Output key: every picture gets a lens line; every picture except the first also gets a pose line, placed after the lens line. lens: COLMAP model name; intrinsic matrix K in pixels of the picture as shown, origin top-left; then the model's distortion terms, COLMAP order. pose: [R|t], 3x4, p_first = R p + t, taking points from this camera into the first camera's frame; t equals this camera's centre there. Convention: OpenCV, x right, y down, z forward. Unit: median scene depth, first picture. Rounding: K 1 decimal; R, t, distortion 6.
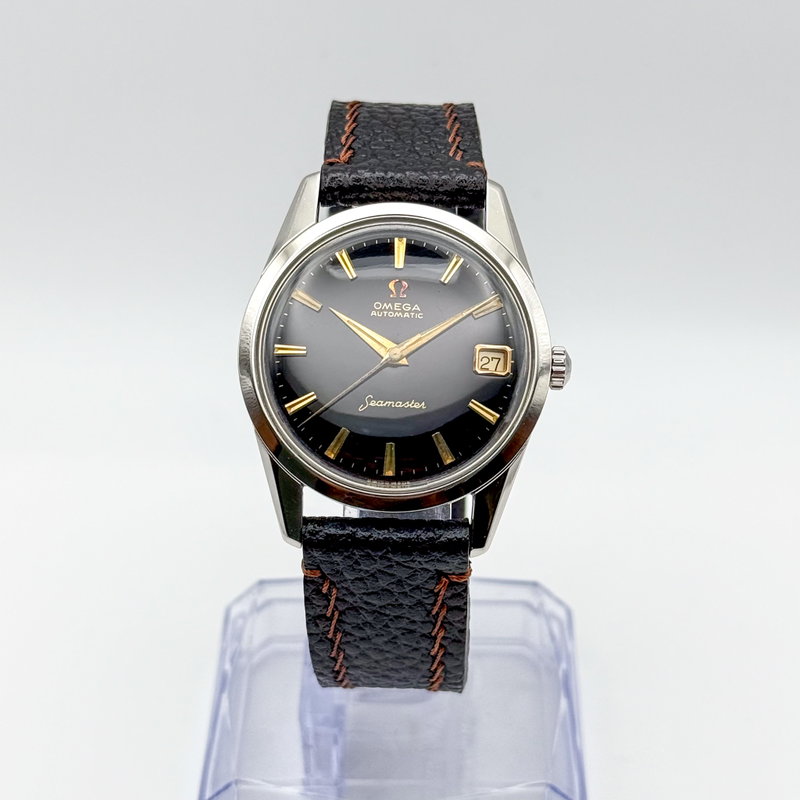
lens RADIAL K [[2046.5, 0, 400.0], [0, 2046.5, 400.0], [0, 0, 1]] dist [0.032177, -0.173753]
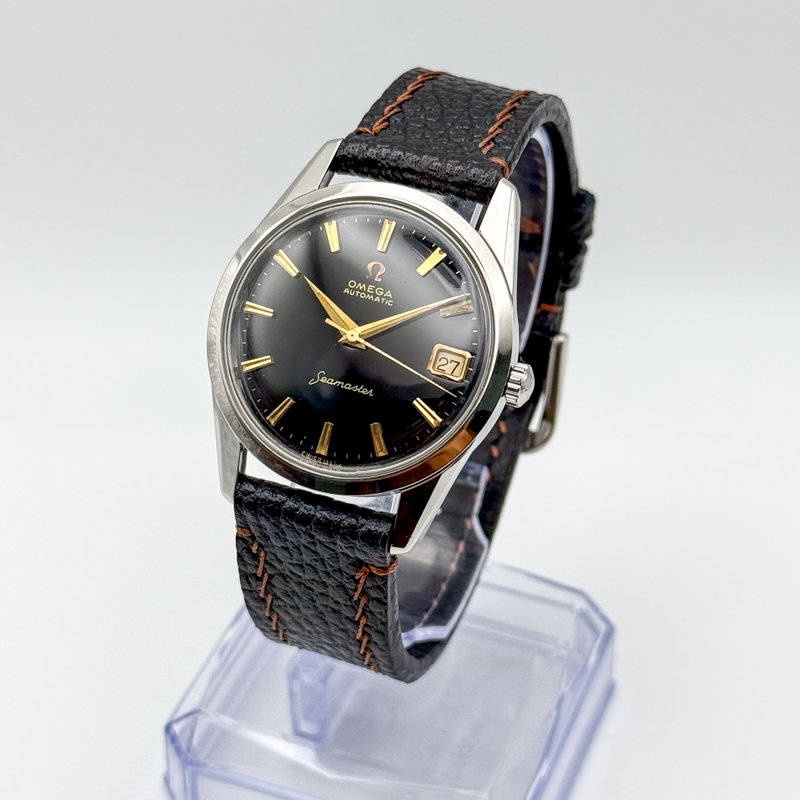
lens RADIAL K [[2046.5, 0, 400.0], [0, 2046.5, 400.0], [0, 0, 1]] dist [0.032177, -0.173753]
pose [[0.938673, 0.218163, -0.267017, 0.282381], [-0.204219, 0.975710, 0.079280, -0.073405], [0.277827, -0.019889, 0.960425, 0.056538]]
